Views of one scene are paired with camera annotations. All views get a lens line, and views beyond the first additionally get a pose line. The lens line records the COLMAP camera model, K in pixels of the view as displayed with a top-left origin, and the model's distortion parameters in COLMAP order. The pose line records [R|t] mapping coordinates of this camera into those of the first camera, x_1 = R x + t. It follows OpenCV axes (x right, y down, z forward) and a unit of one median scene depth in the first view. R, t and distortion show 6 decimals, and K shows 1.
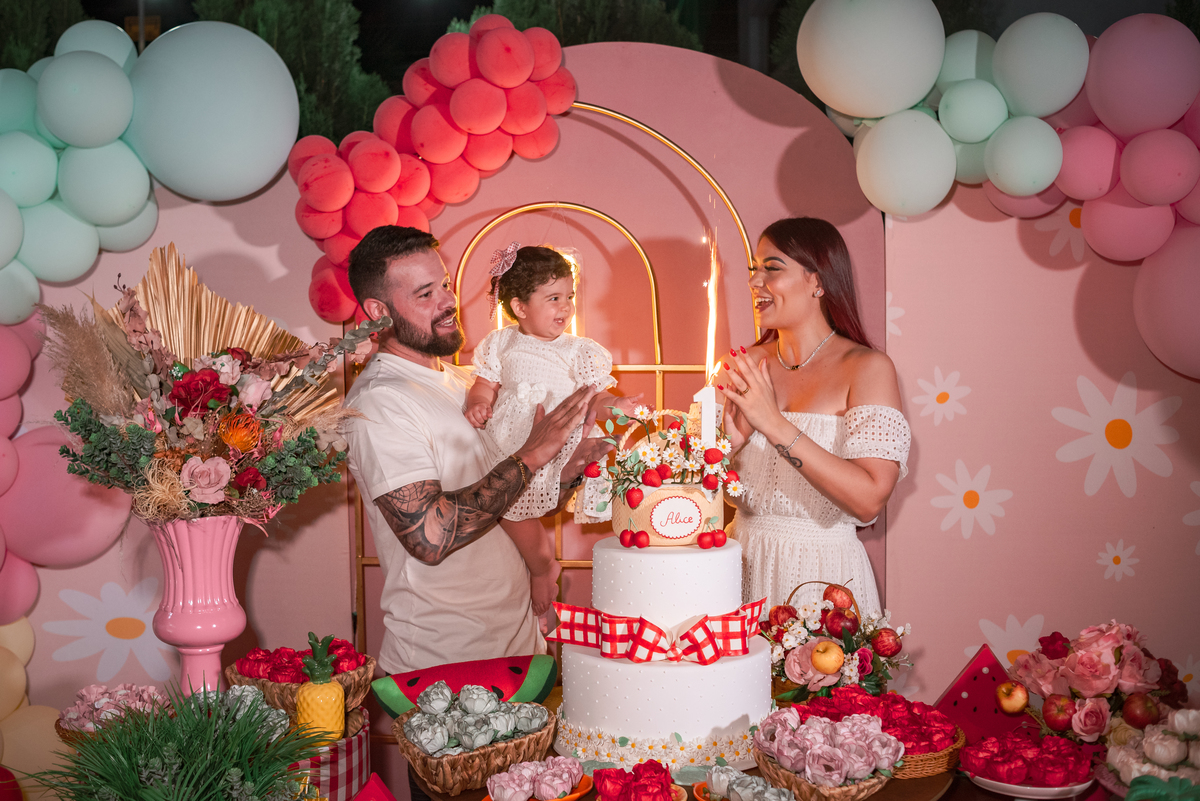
lens RADIAL K [[1188.2, 0, 550.5], [0, 1188.2, 392.4], [0, 0, 1]] dist [-0.004083, 0.002038]
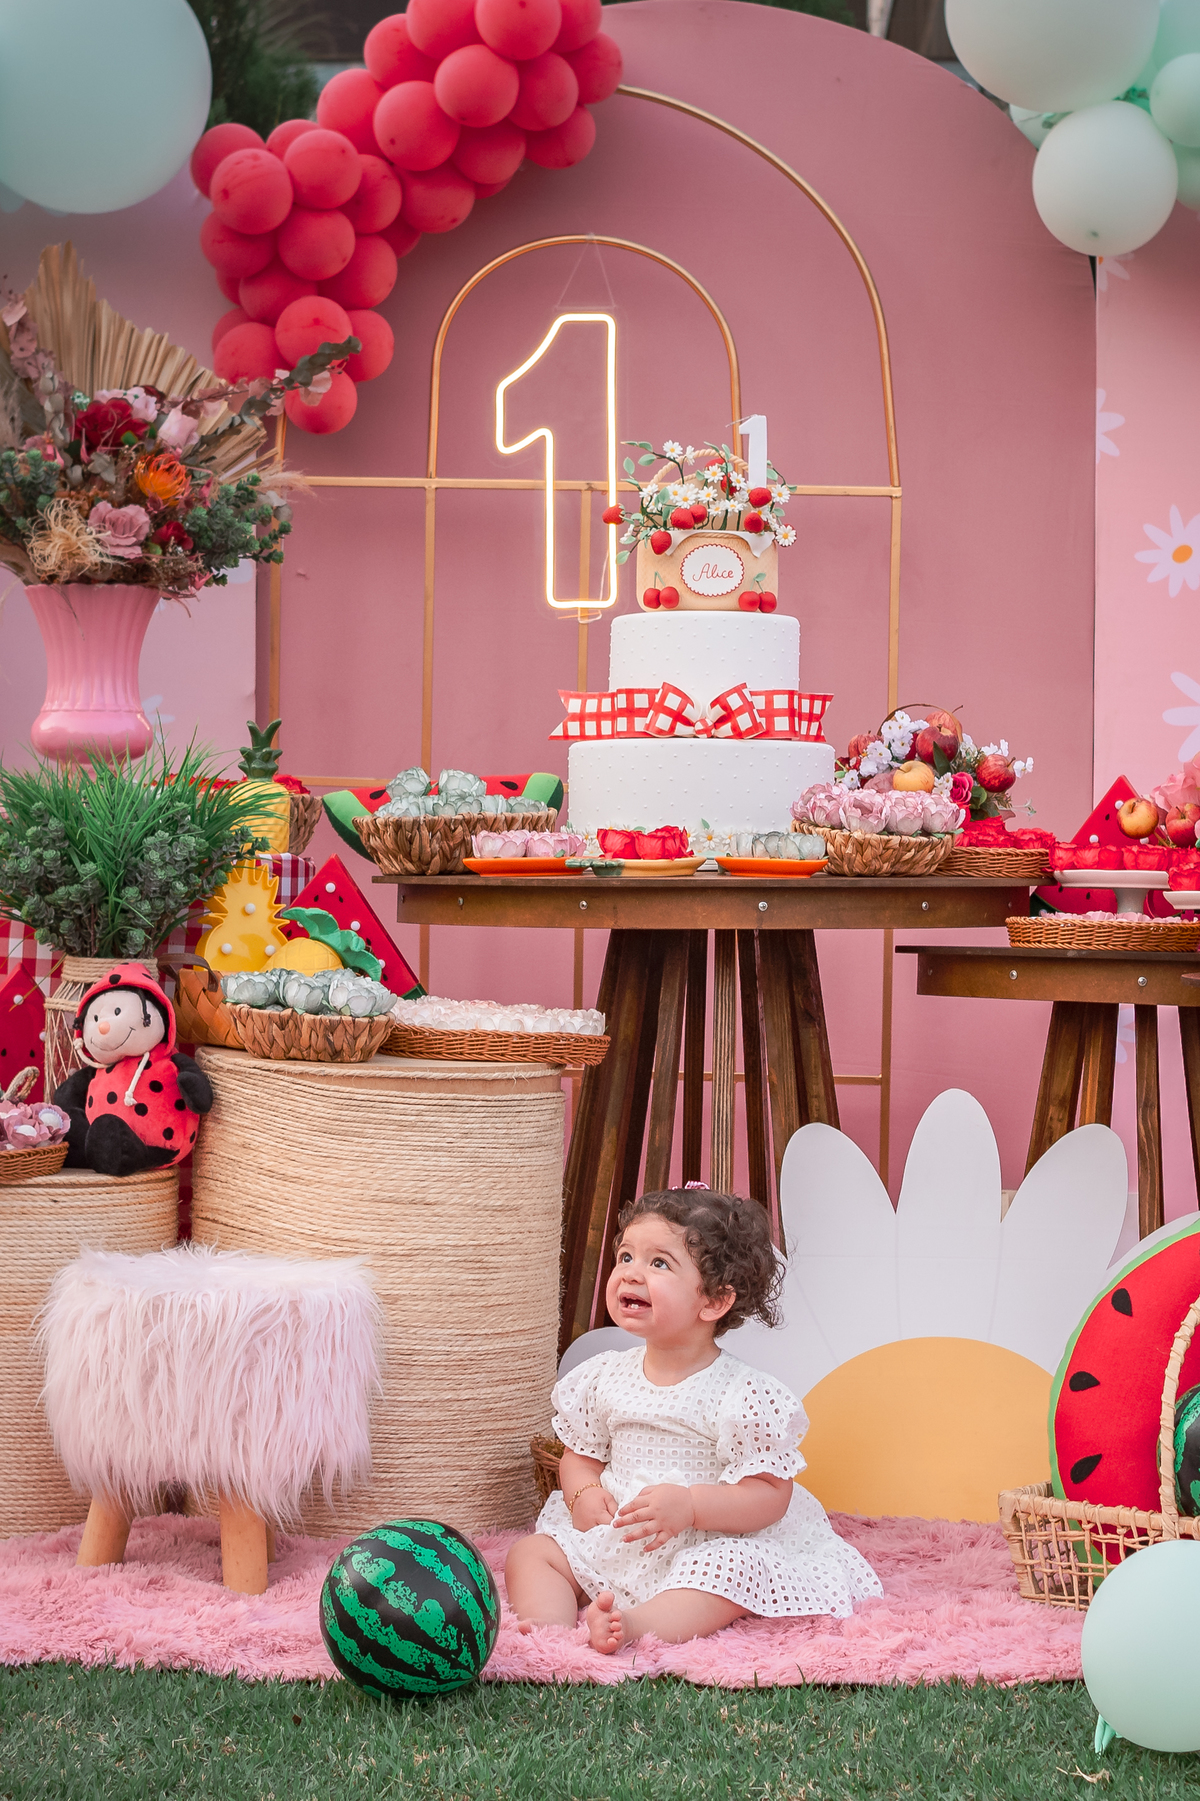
lens RADIAL K [[3458.2, 0, 600.0], [0, 3458.2, 900.5], [0, 0, 1]] dist [0.040509, 0.042068]
pose [[0.999626, 0.024431, -0.012301, 0.061384], [-0.024983, 0.998587, -0.046912, 0.427155], [0.011138, 0.047202, 0.998823, -1.294355]]
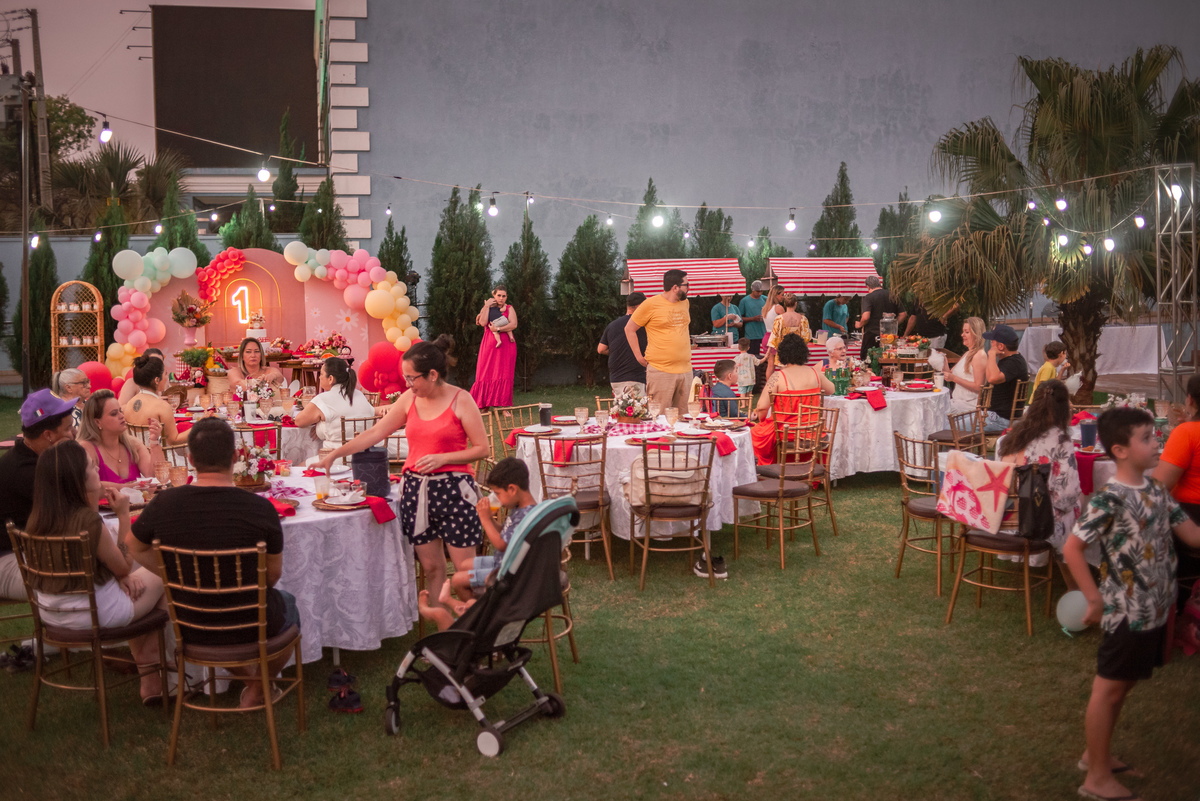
lens RADIAL K [[1188.2, 0, 550.5], [0, 1188.2, 392.4], [0, 0, 1]] dist [-0.004083, 0.002038]
pose [[0.976804, -0.014610, 0.213638, 0.311019], [0.009487, 0.999643, 0.024985, 0.362764], [-0.213926, -0.022378, 0.976593, -6.973289]]
